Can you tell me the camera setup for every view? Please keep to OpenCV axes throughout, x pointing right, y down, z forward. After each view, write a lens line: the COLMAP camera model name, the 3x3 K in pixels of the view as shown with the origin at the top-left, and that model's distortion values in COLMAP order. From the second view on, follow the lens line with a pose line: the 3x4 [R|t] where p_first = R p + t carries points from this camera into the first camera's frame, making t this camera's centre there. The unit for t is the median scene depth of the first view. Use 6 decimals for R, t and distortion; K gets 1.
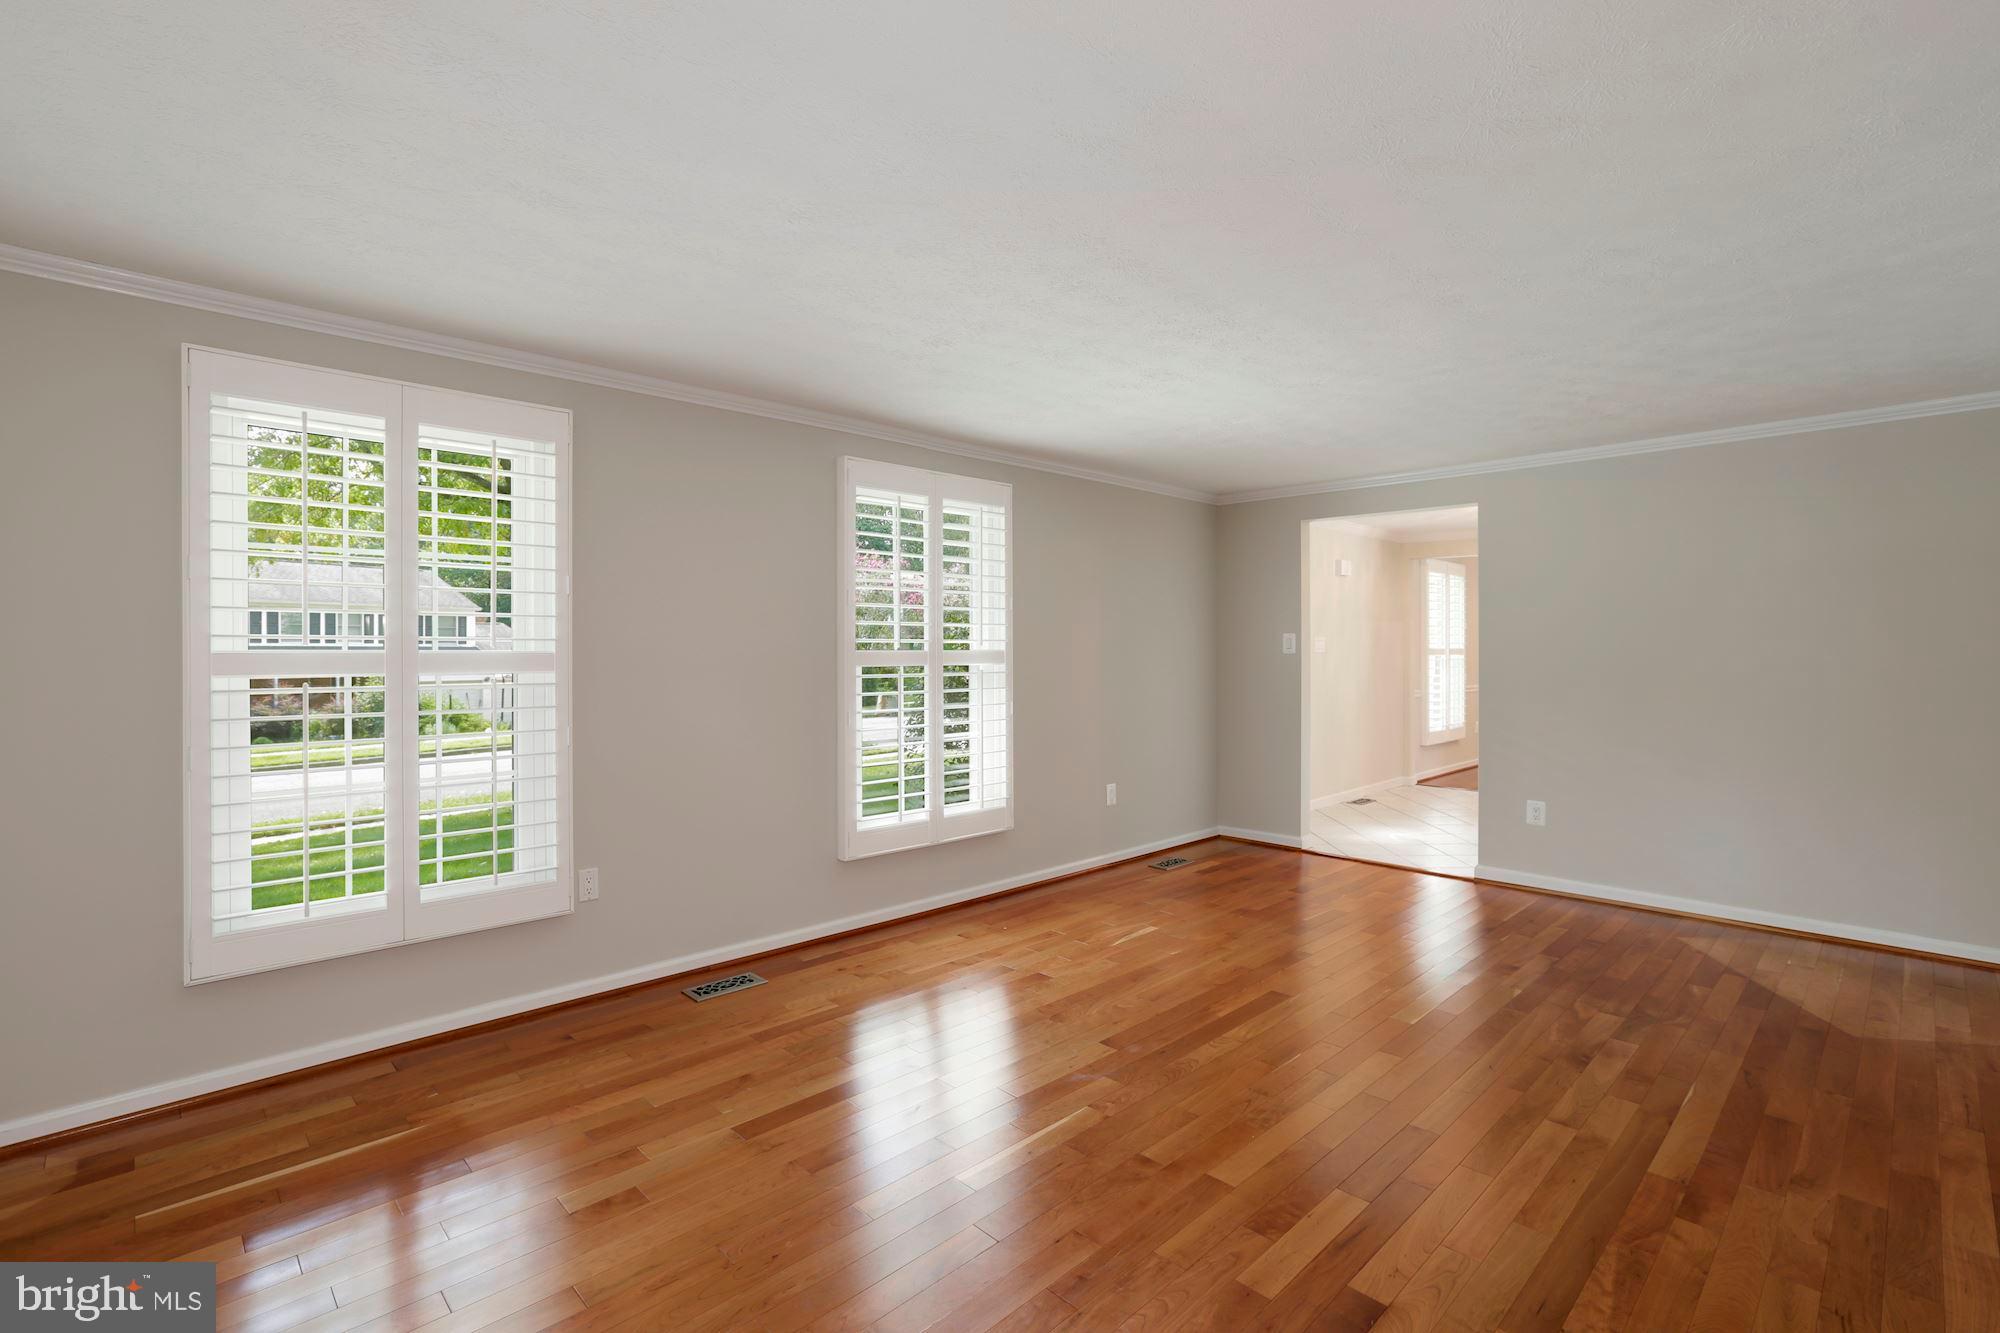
lens RADIAL K [[912.8, 0, 1009.8], [0, 912.8, 657.4], [0, 0, 1]] dist [-0.013557, 0.000964]
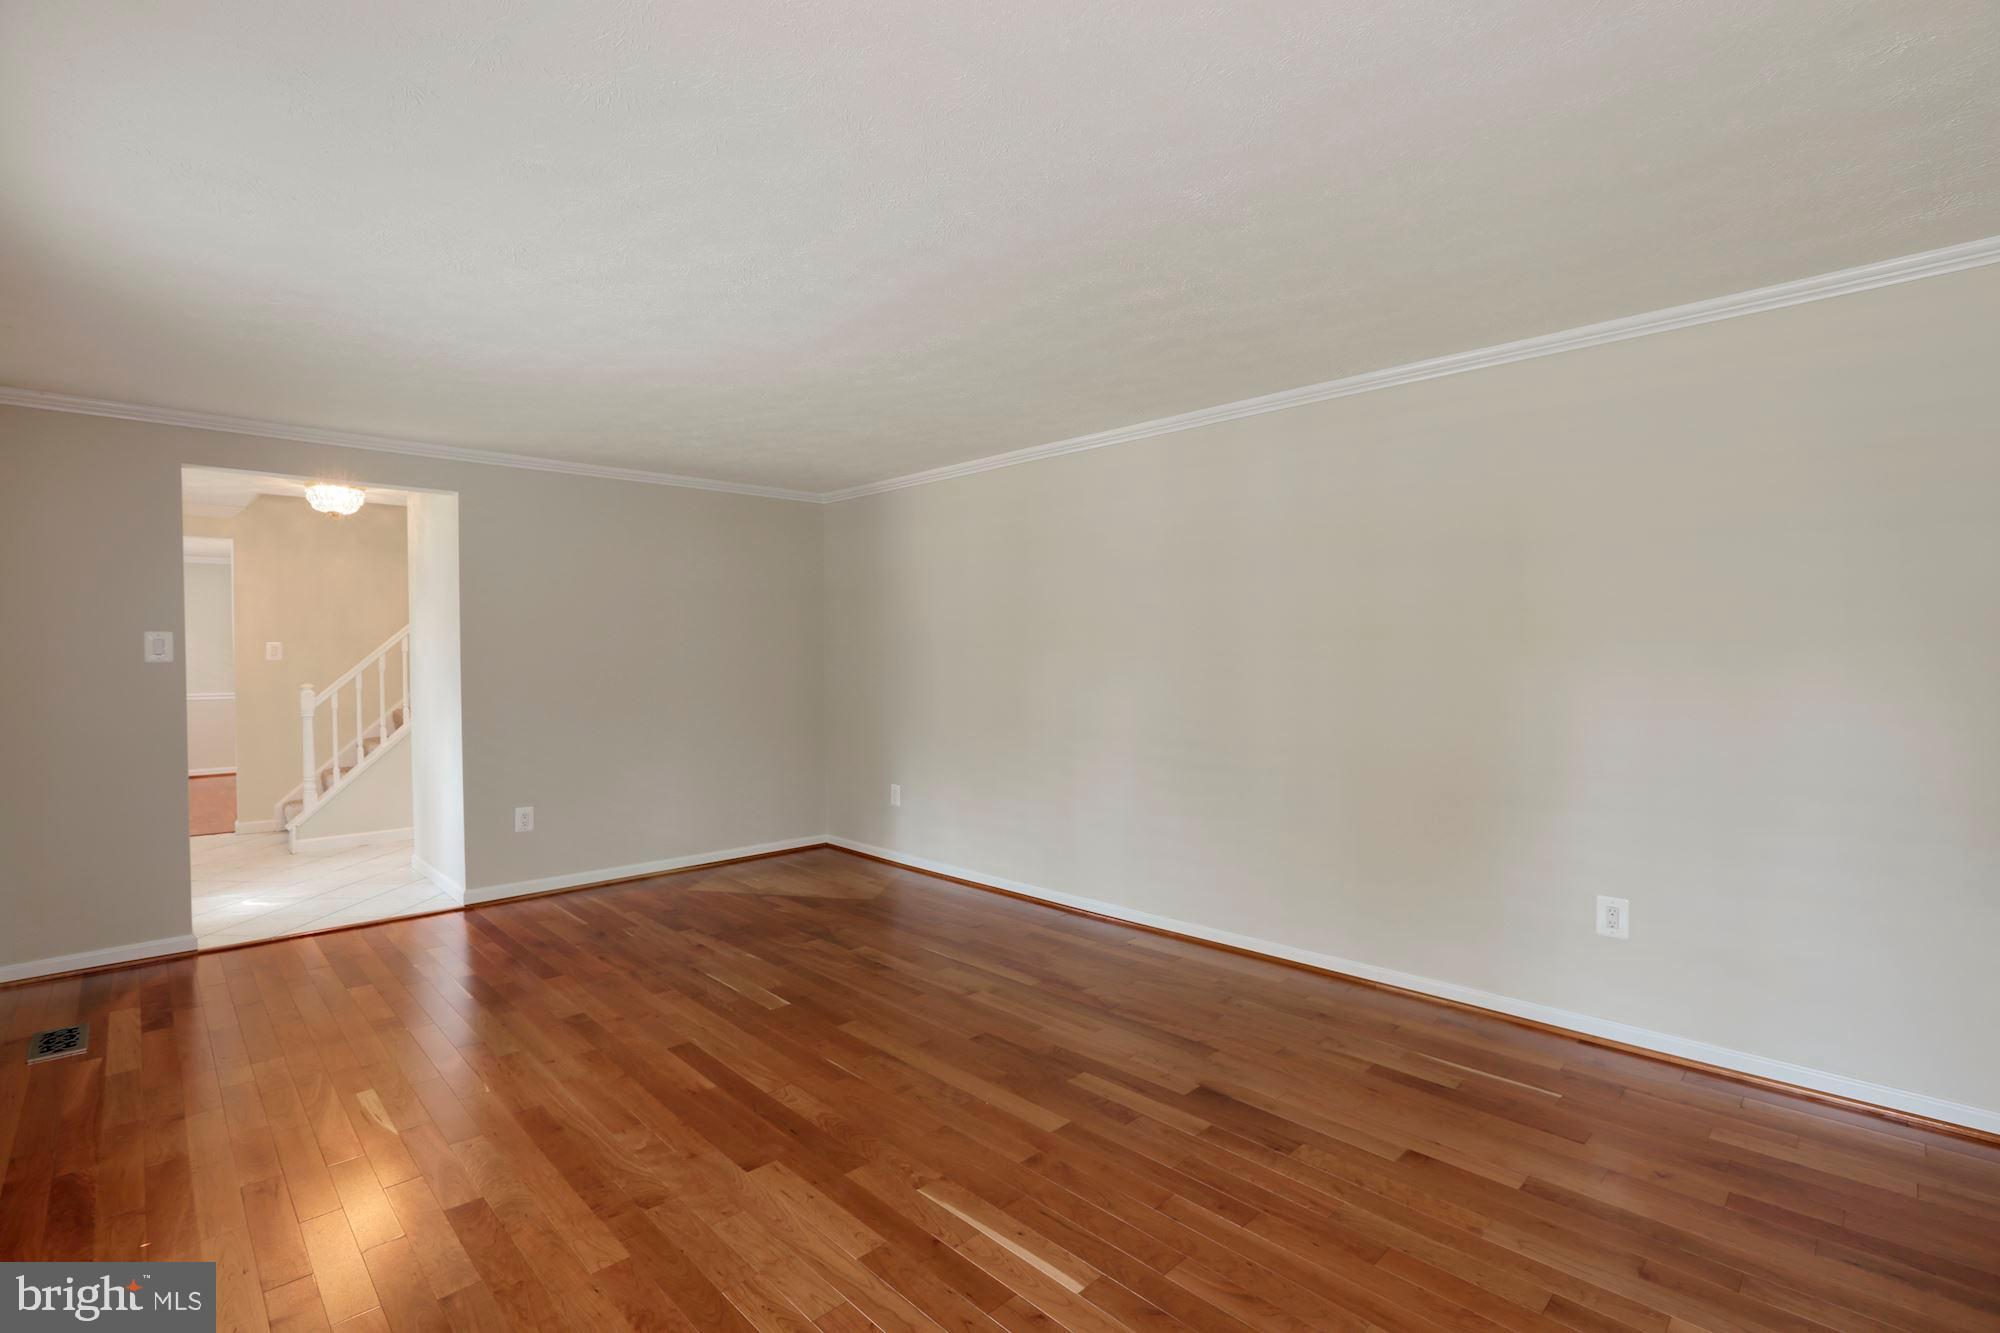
lens RADIAL K [[912.8, 0, 985.4], [0, 912.8, 663.6], [0, 0, 1]] dist [-0.013557, 0.000964]
pose [[0.020950, -0.014947, 0.999669, -0.571762], [0.013120, 0.999806, 0.014674, -0.008612], [-0.999694, 0.012808, 0.021142, 0.686821]]
